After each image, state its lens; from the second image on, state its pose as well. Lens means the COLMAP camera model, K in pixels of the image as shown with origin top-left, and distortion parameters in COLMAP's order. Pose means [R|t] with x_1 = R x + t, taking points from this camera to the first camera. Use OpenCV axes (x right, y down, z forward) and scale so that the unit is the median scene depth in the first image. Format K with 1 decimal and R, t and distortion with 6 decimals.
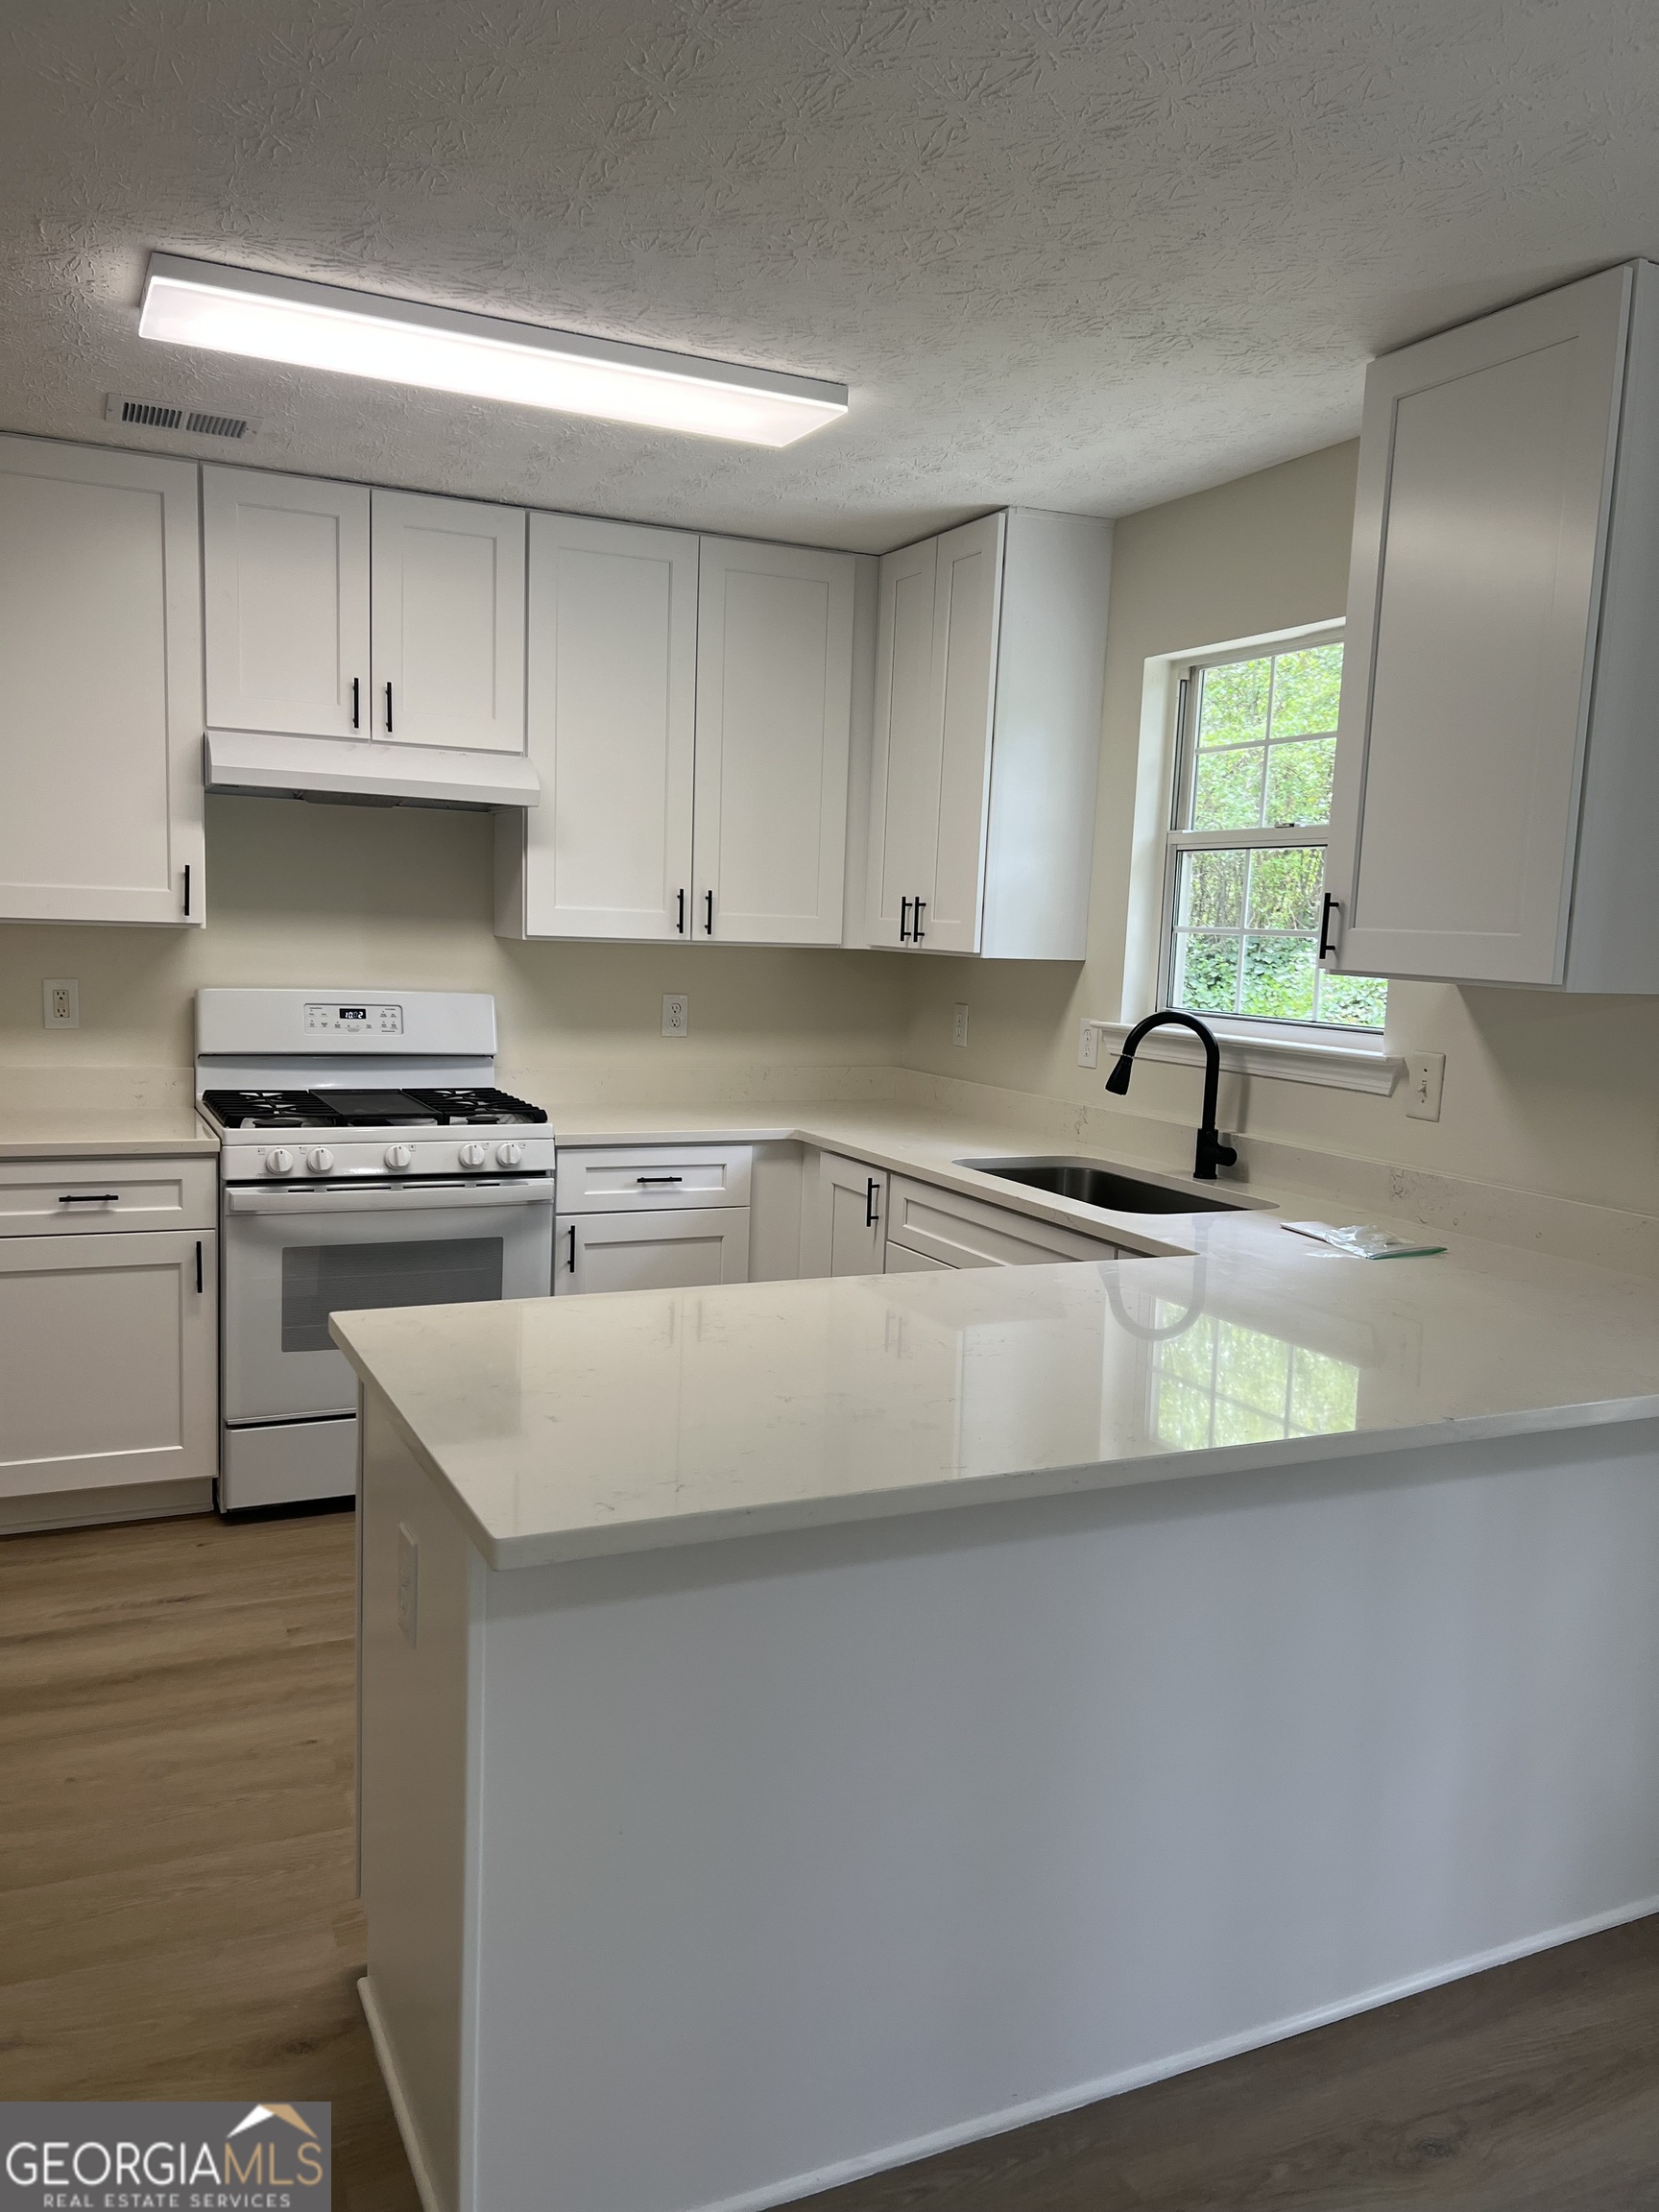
lens RADIAL K [[1664.5, 0, 831.1], [0, 1664.5, 1112.3], [0, 0, 1]] dist [0.052046, -0.058450]
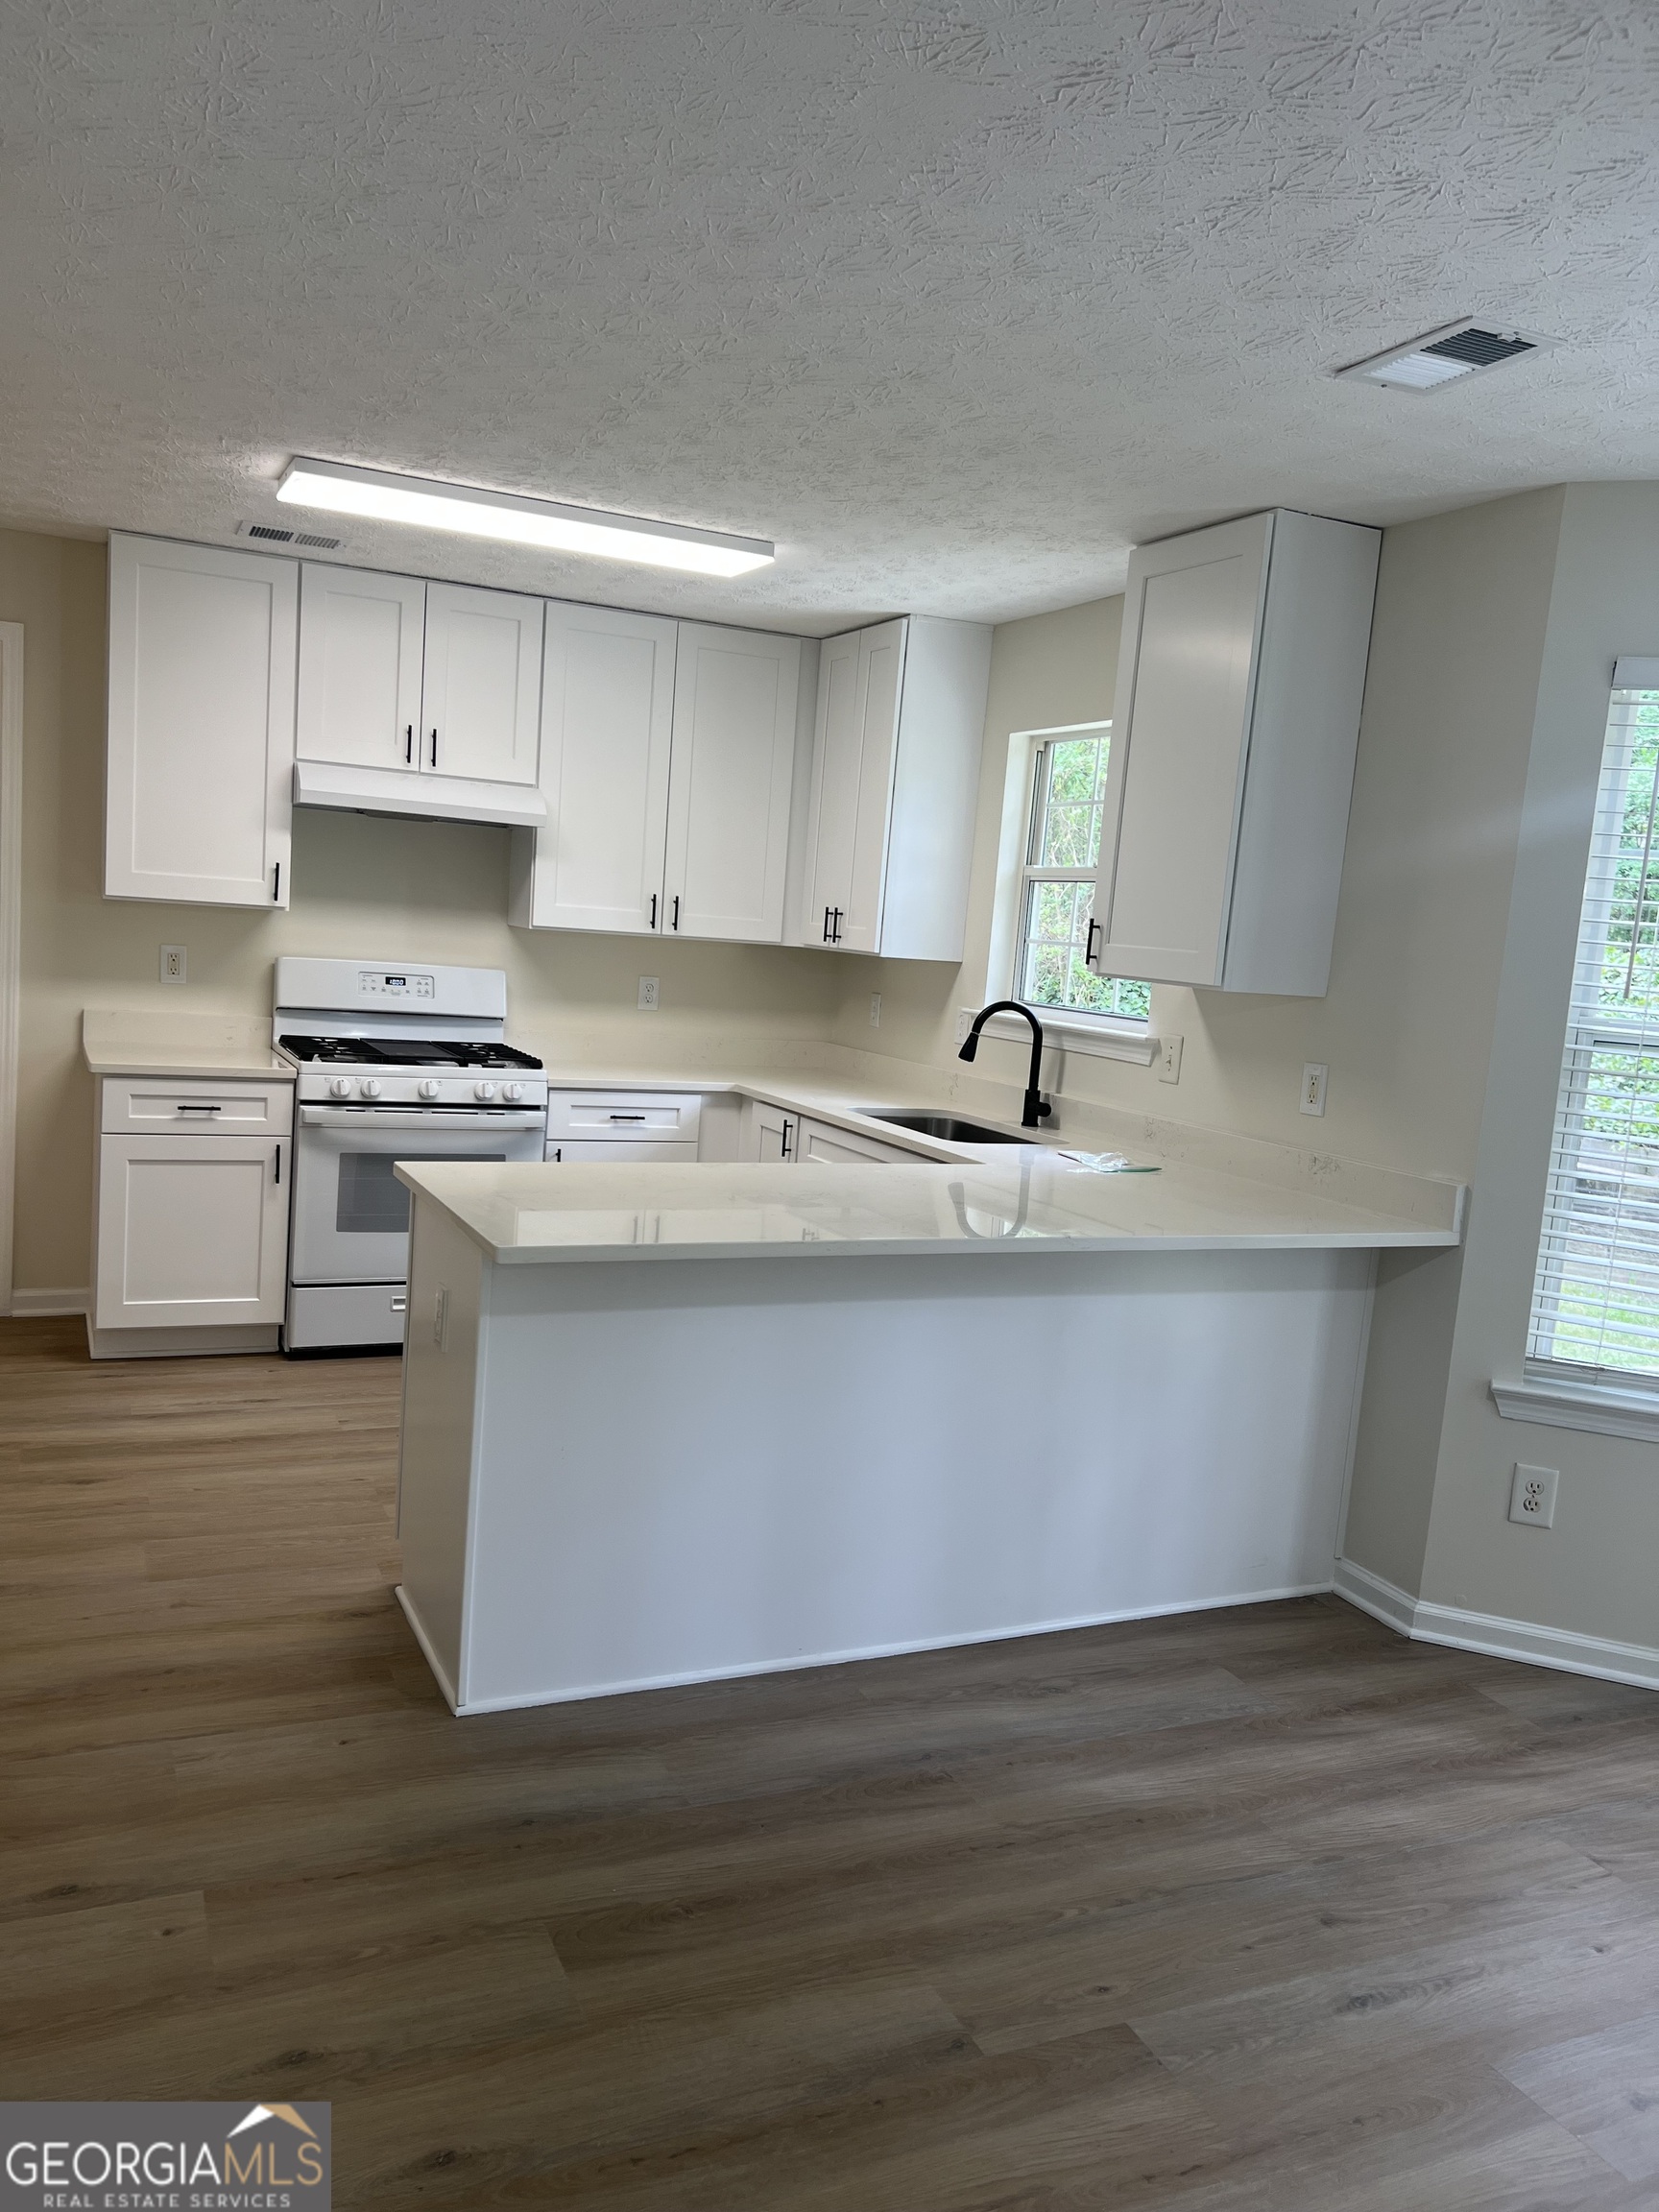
lens RADIAL K [[1652.2, 0, 829.5], [0, 1652.2, 1117.6], [0, 0, 1]] dist [0.065662, -0.083202]
pose [[0.999231, 0.039115, -0.002555, 0.062442], [-0.039107, 0.999230, 0.003106, 0.032741], [0.002675, -0.003004, 0.999992, -0.313392]]
